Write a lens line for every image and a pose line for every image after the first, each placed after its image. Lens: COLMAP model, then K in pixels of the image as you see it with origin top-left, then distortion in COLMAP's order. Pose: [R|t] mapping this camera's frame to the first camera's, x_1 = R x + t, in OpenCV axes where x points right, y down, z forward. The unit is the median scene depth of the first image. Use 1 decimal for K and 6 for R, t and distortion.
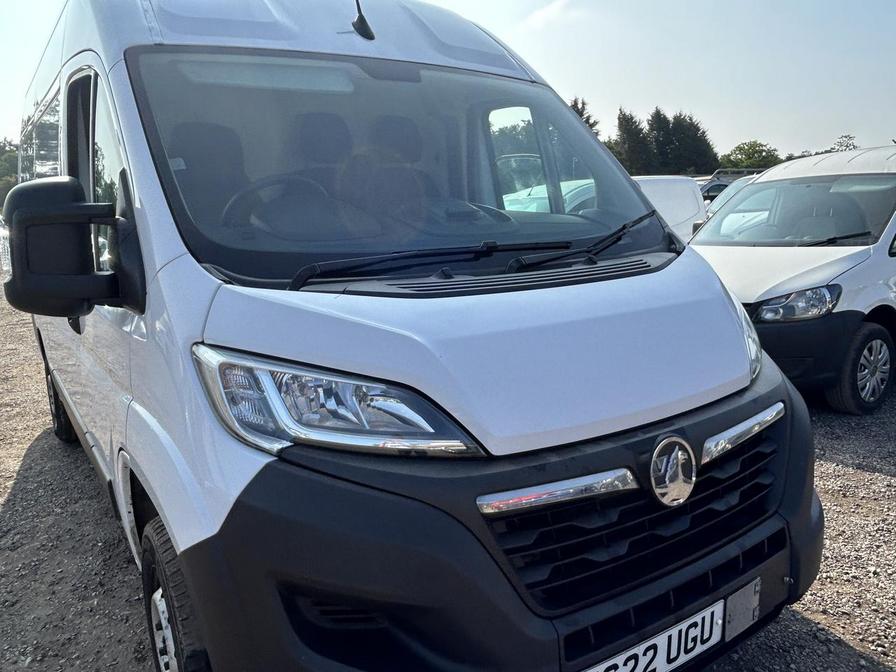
lens RADIAL K [[667.5, 0, 448.0], [0, 667.5, 336.0], [0, 0, 1]] dist [0.002411, -0.006020]
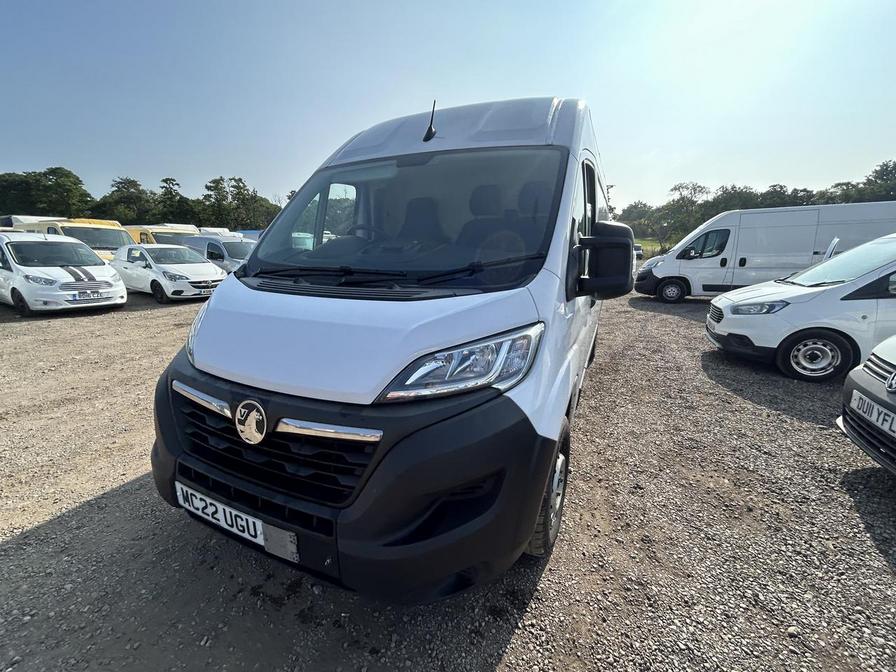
lens RADIAL K [[363.4, 0, 446.2], [0, 363.4, 335.2], [0, 0, 1]] dist [-0.002566, -0.000078]
pose [[0.538110, 0.232001, -0.810317, 0.876988], [-0.173083, 0.971300, 0.163152, -0.150547], [0.824912, 0.052458, 0.562822, 0.641086]]
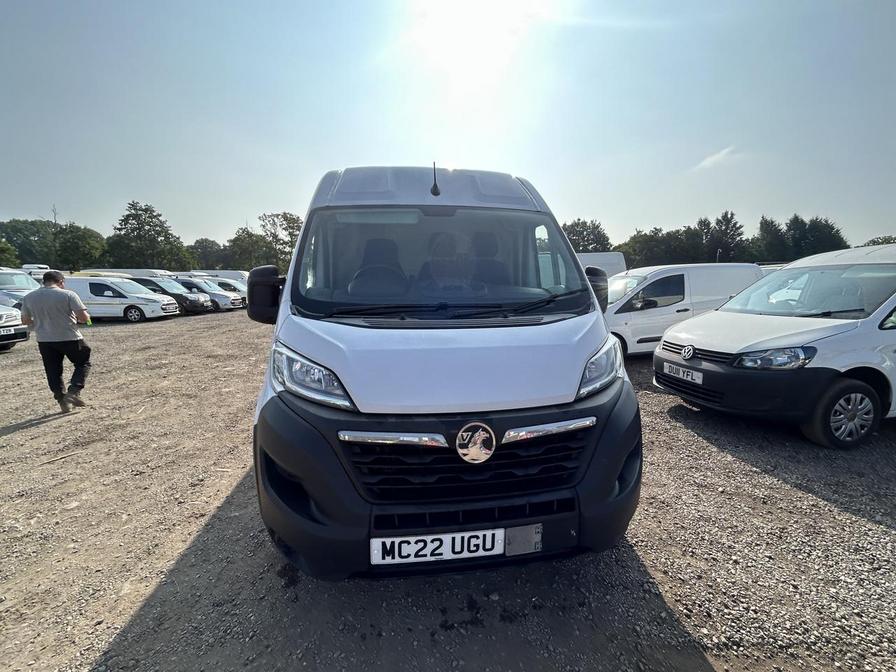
lens RADIAL K [[361.5, 0, 447.6], [0, 361.5, 333.8], [0, 0, 1]] dist [-0.001996, 0.000410]
pose [[0.903419, 0.091534, -0.418874, 0.456005], [-0.105017, 0.994428, -0.009193, -0.041044], [0.415698, 0.052294, 0.907998, 0.087606]]
